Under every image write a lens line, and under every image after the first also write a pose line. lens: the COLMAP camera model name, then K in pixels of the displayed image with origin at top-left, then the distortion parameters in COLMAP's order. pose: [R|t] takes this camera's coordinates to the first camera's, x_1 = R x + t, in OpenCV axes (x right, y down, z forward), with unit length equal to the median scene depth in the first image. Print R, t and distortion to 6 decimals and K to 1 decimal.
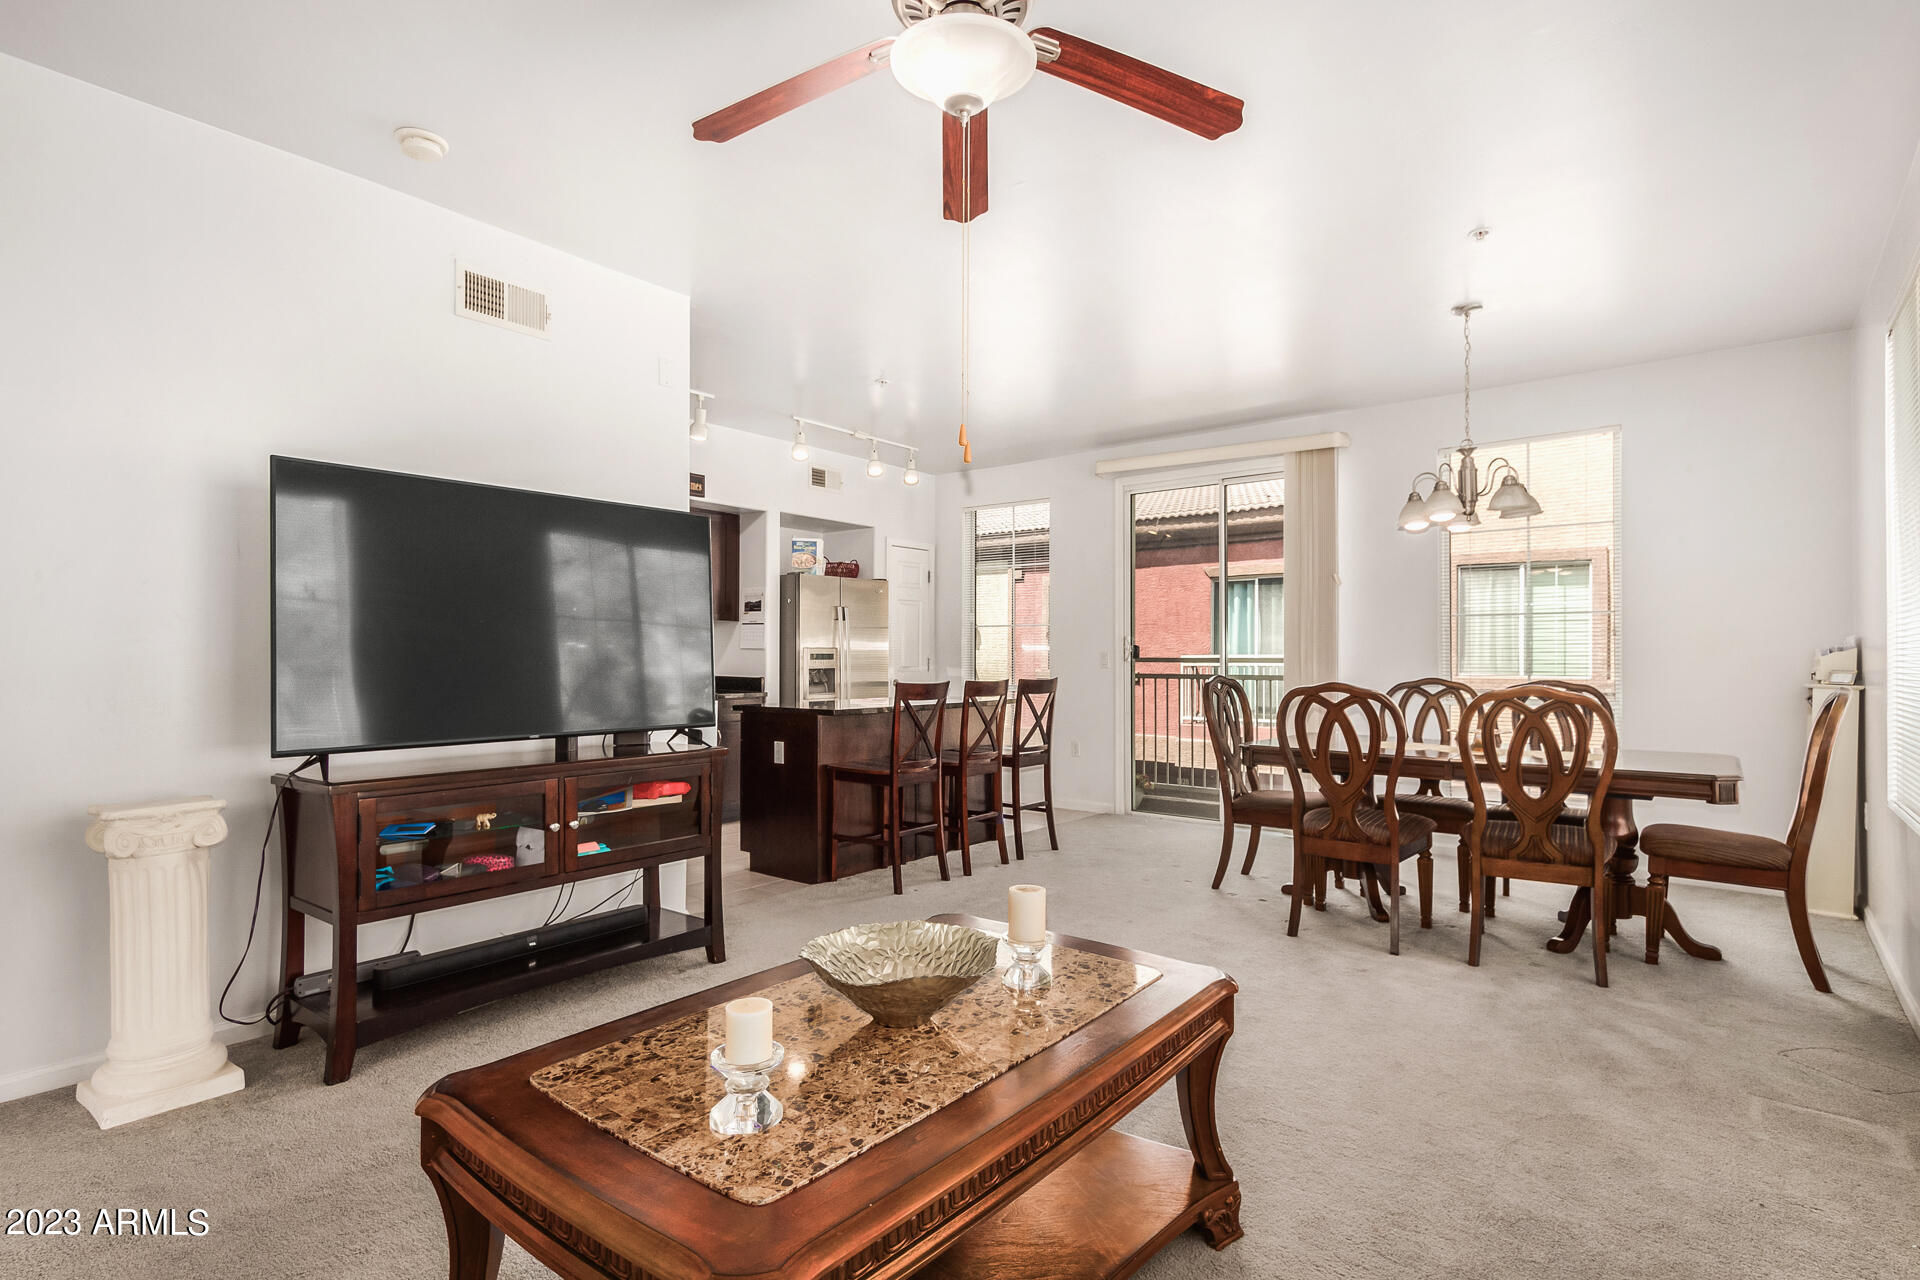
lens RADIAL K [[937.2, 0, 967.6], [0, 937.2, 620.1], [0, 0, 1]] dist [0.035907, -0.018856]
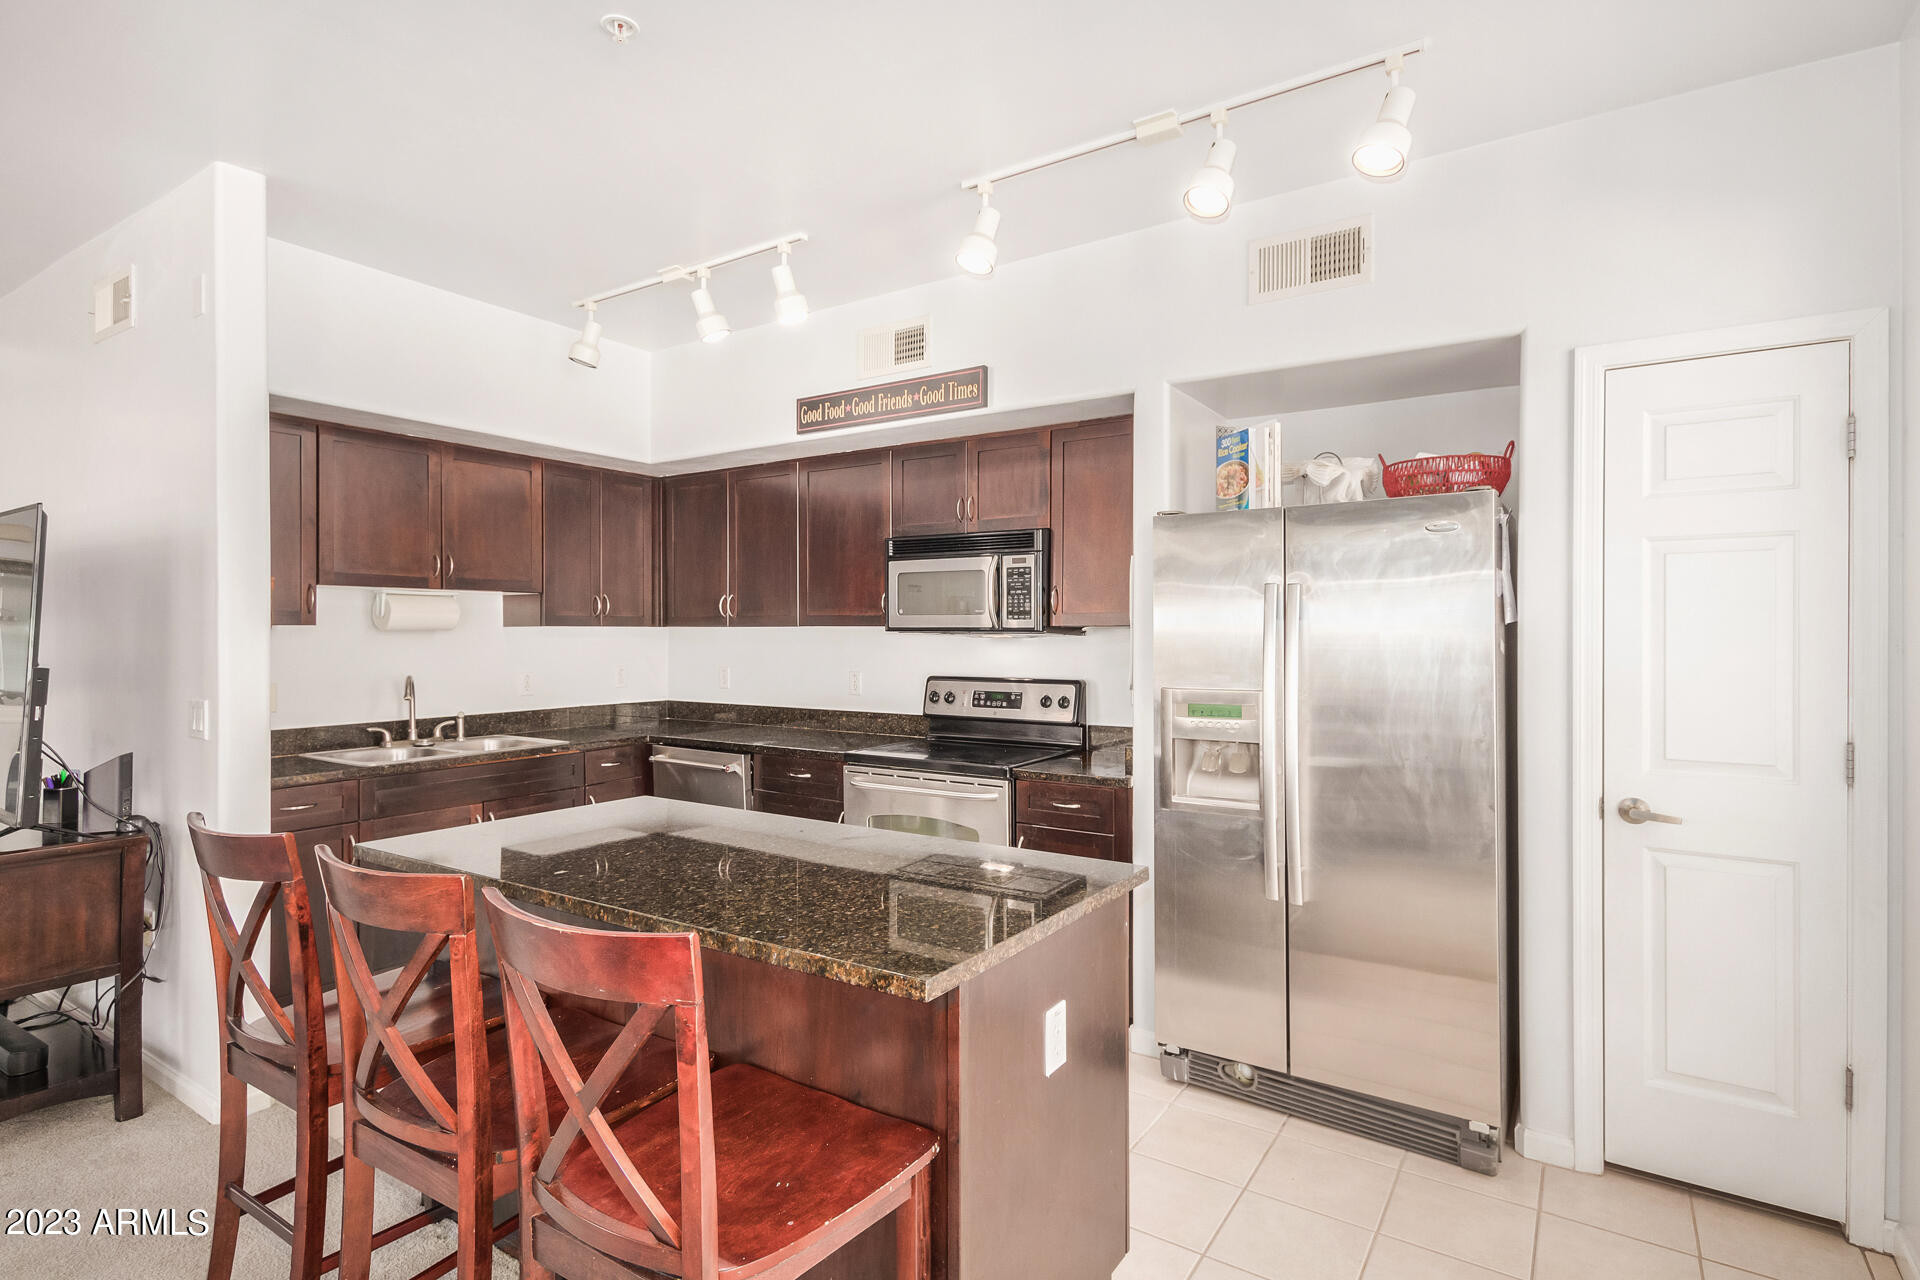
lens RADIAL K [[937.2, 0, 967.6], [0, 937.2, 620.1], [0, 0, 1]] dist [0.035907, -0.018856]
pose [[0.100583, -0.015165, -0.994813, 0.241415], [0.036021, 0.999284, -0.011591, 0.000793], [0.994276, -0.034668, 0.101058, 0.853106]]
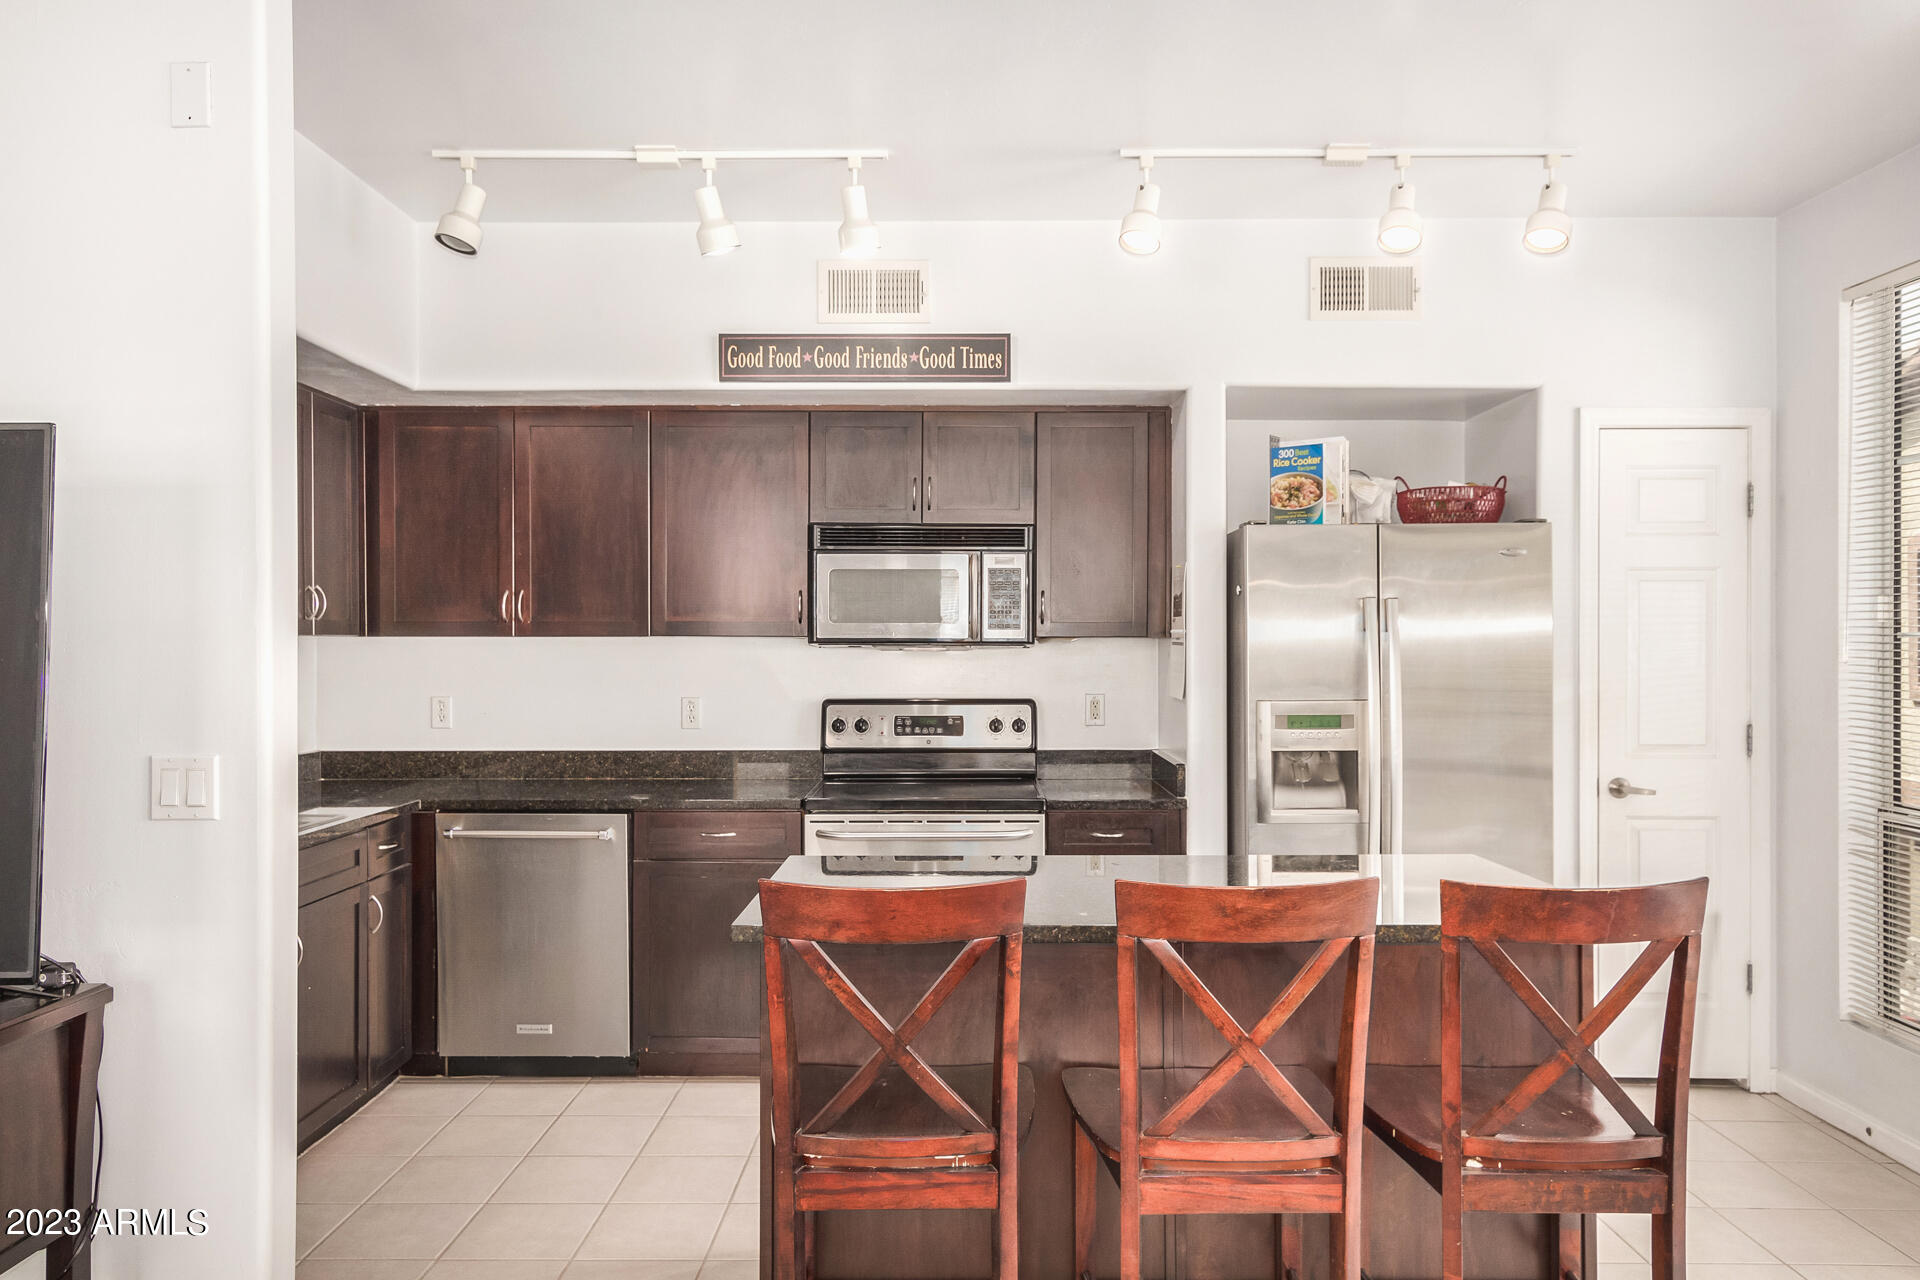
lens RADIAL K [[1317.7, 0, 960.0], [0, 1317.7, 640.0], [0, 0, 1]] dist [0.019544, 0.000154]
pose [[0.621183, -0.004006, -0.783655, 0.204286], [0.030123, 0.999370, 0.018769, -0.012292], [0.783086, -0.035265, 0.620912, 0.516852]]
